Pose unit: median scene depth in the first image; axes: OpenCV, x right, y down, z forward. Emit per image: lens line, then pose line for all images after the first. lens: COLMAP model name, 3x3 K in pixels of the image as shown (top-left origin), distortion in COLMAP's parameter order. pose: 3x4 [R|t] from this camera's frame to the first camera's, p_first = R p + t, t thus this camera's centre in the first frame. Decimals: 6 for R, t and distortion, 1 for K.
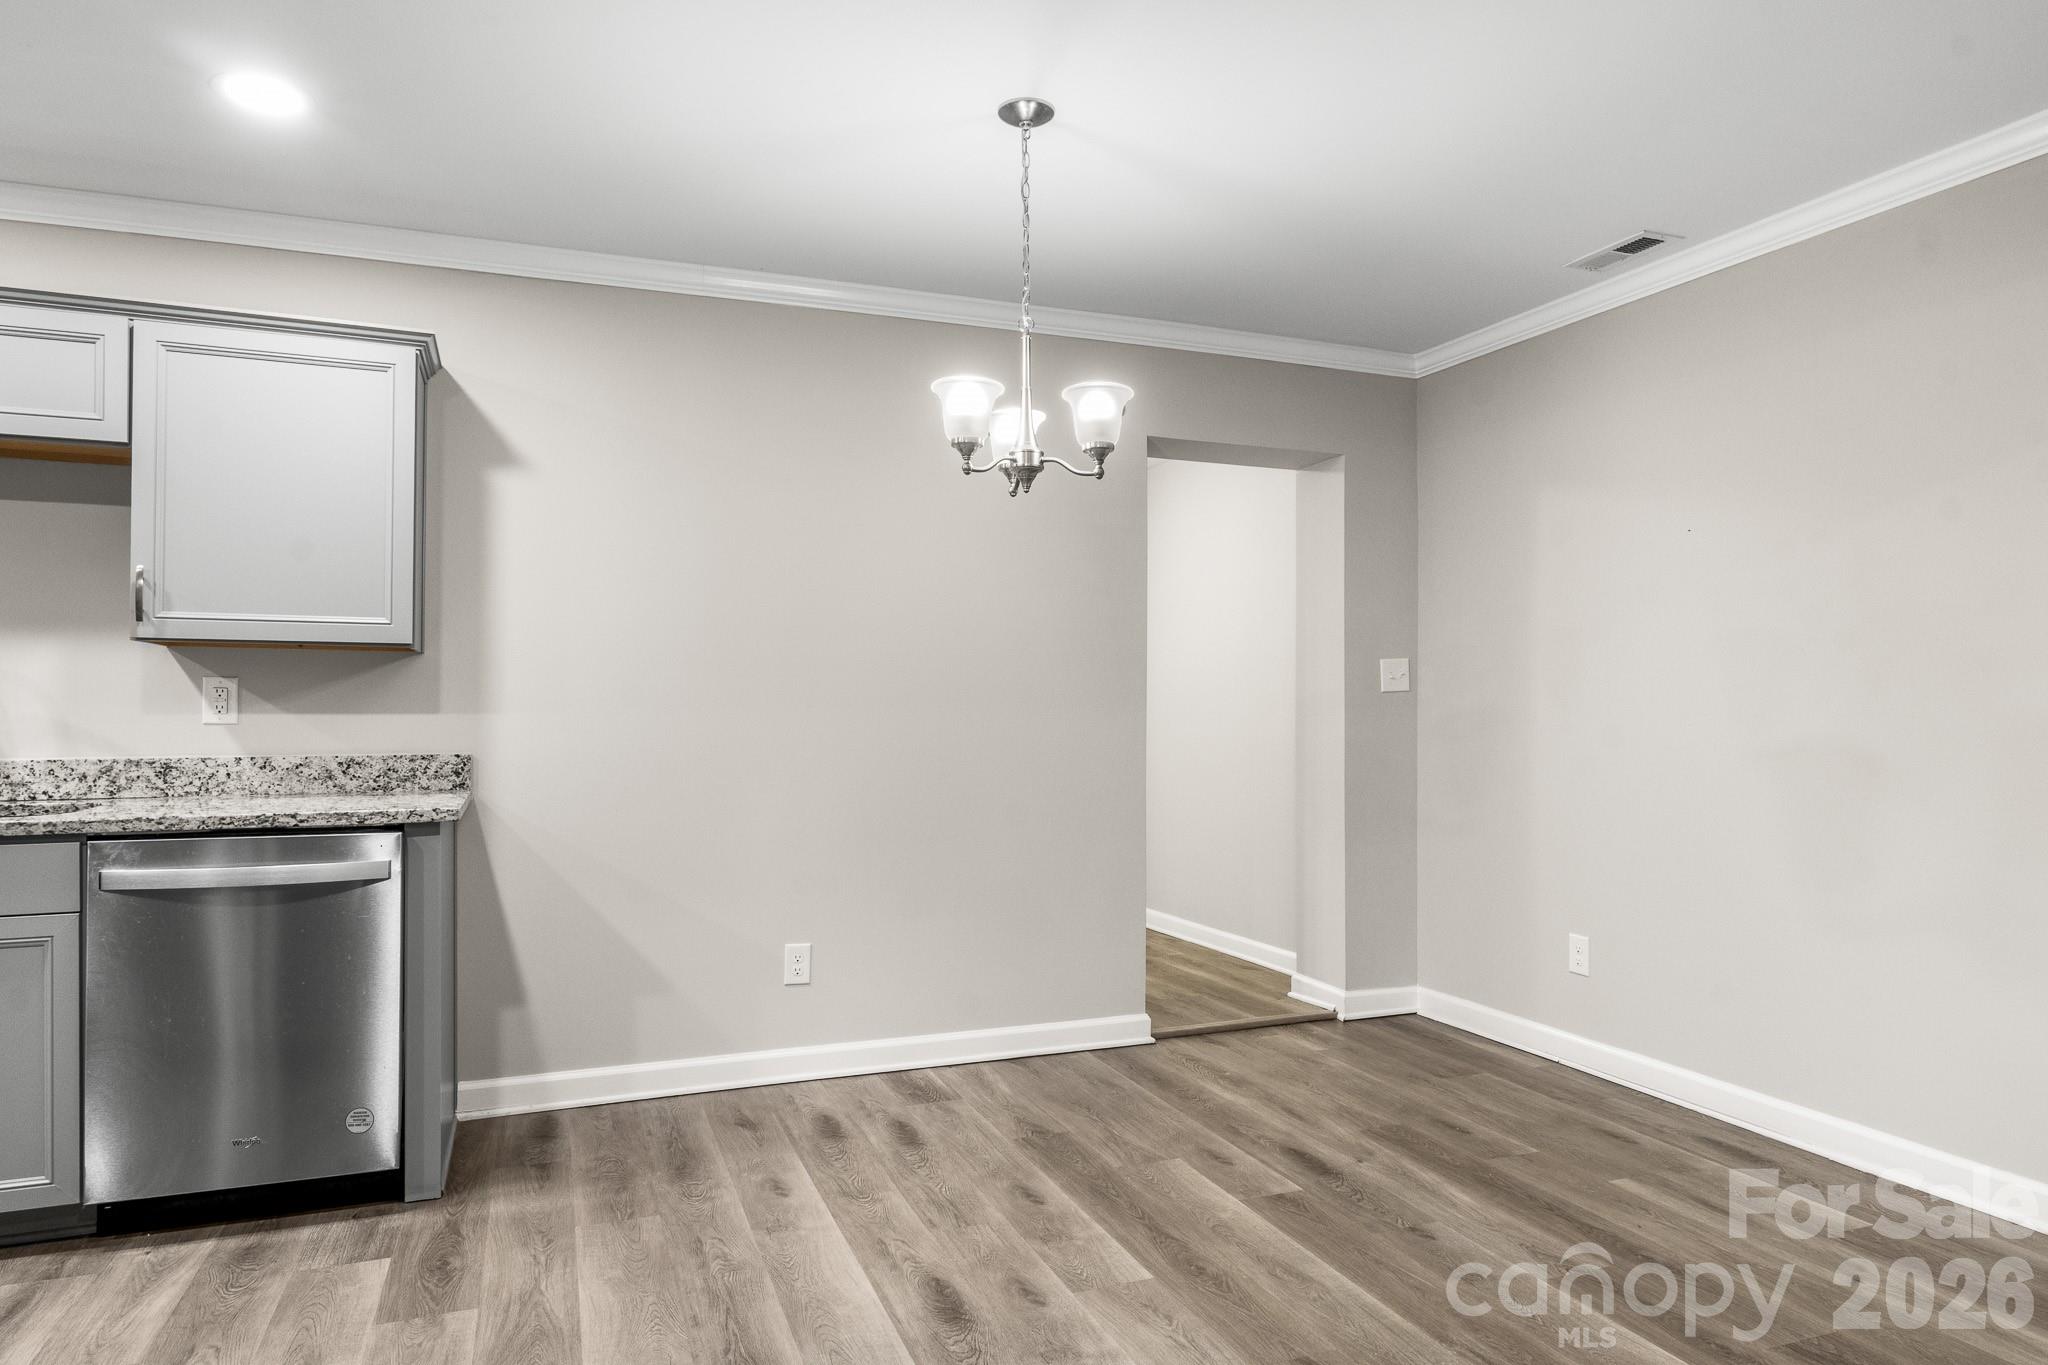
lens RADIAL K [[1229.1, 0, 1024.7], [0, 1229.1, 699.5], [0, 0, 1]] dist [-0.002570, -0.001002]
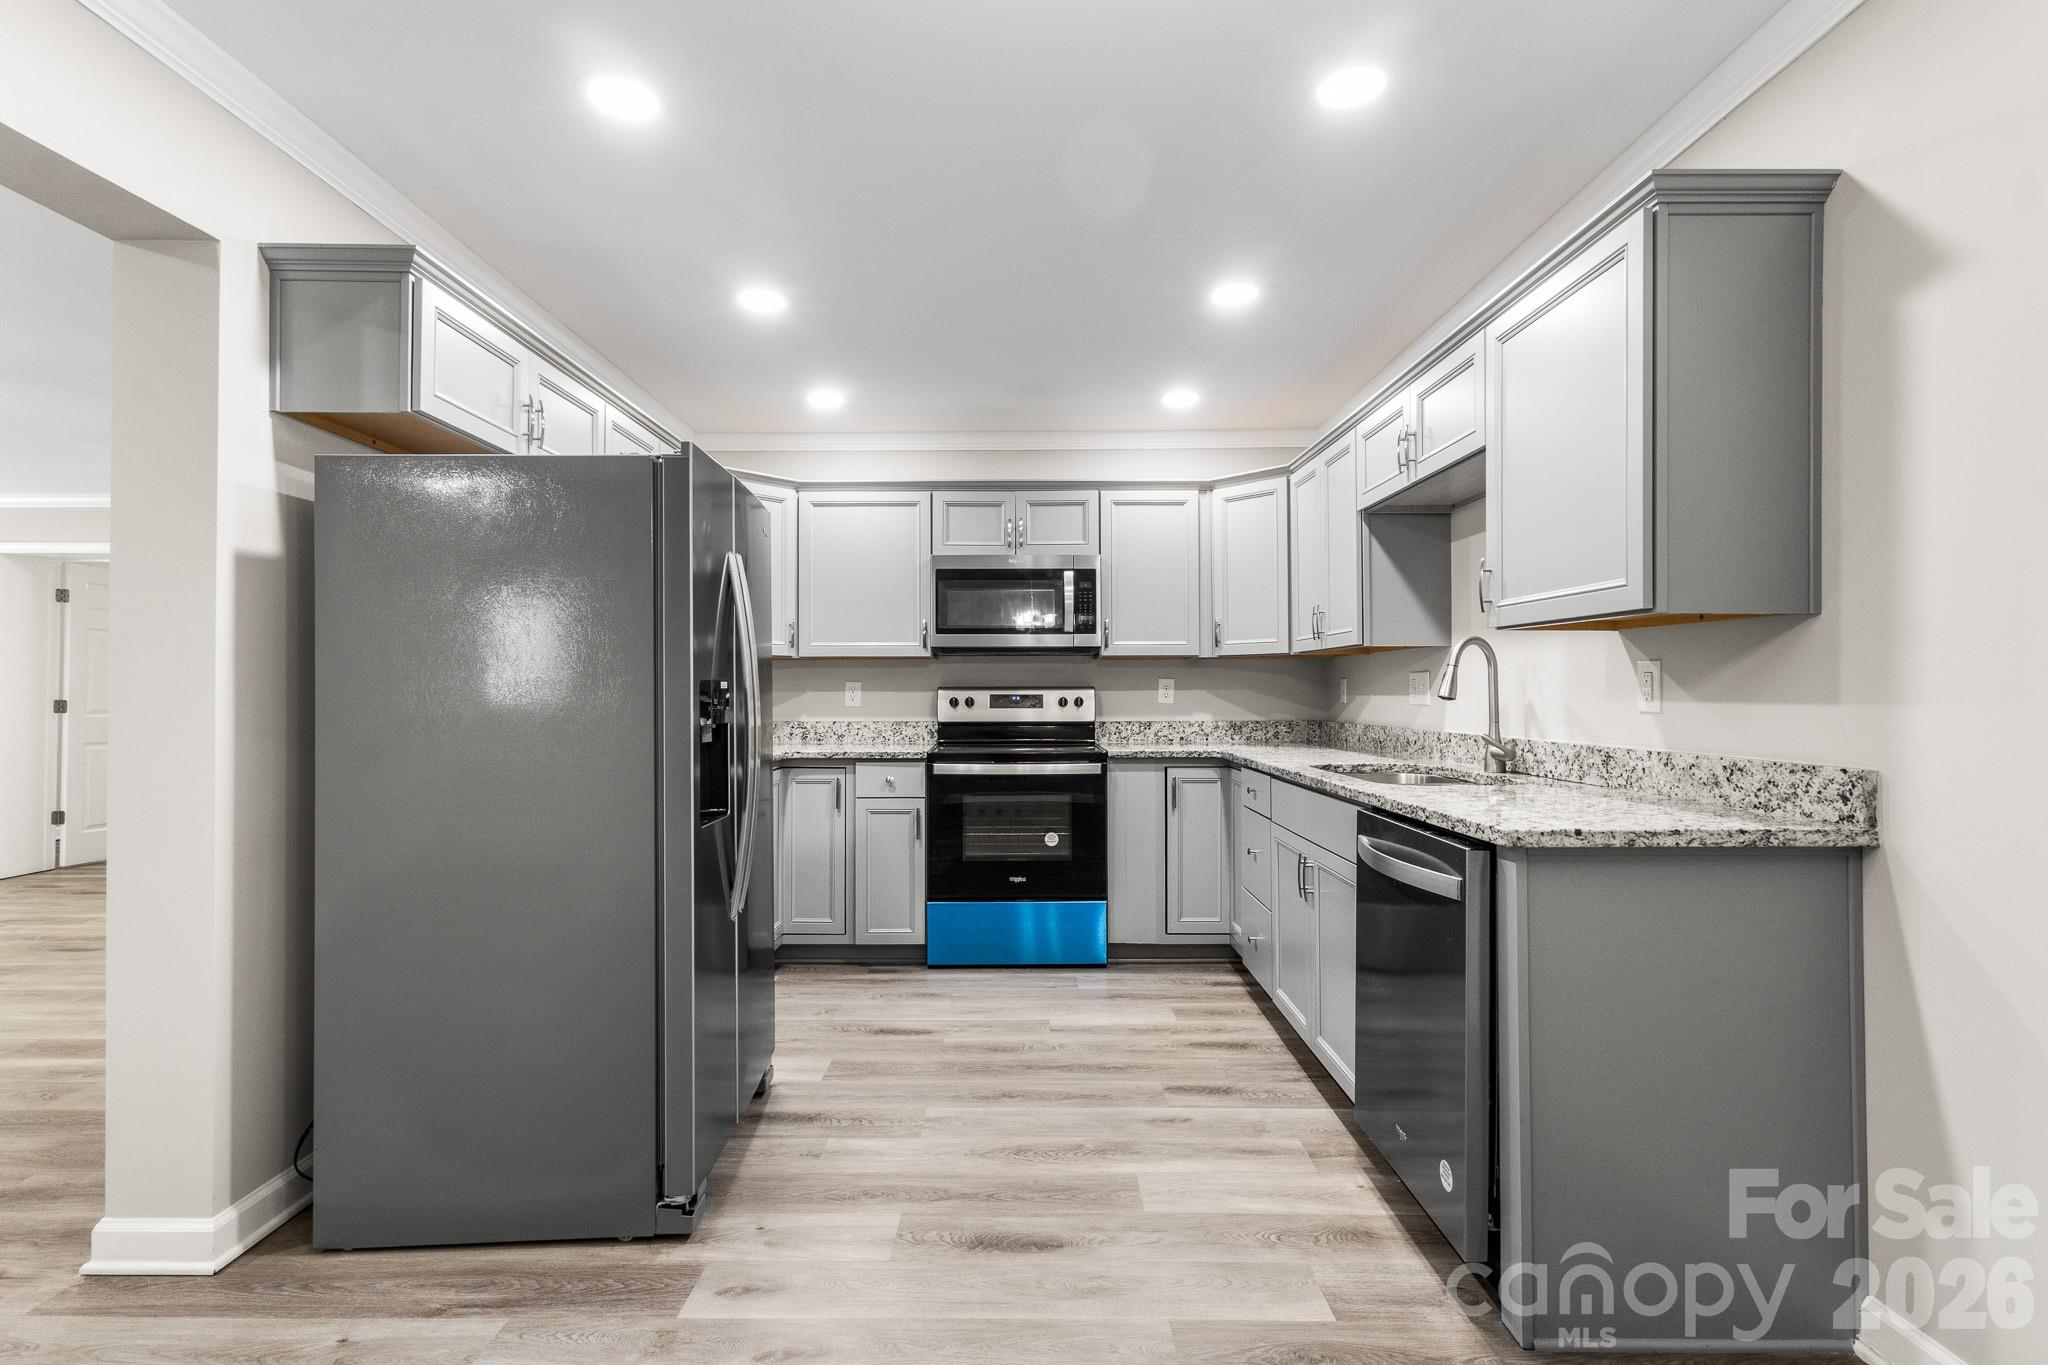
lens RADIAL K [[944.9, 0, 1015.8], [0, 944.9, 678.1], [0, 0, 1]] dist [-0.000211, -0.000020]
pose [[-0.369678, -0.012753, -0.929073, 0.161503], [0.011691, 0.999763, -0.018375, 0.001763], [0.929087, -0.017655, -0.369441, 0.822964]]
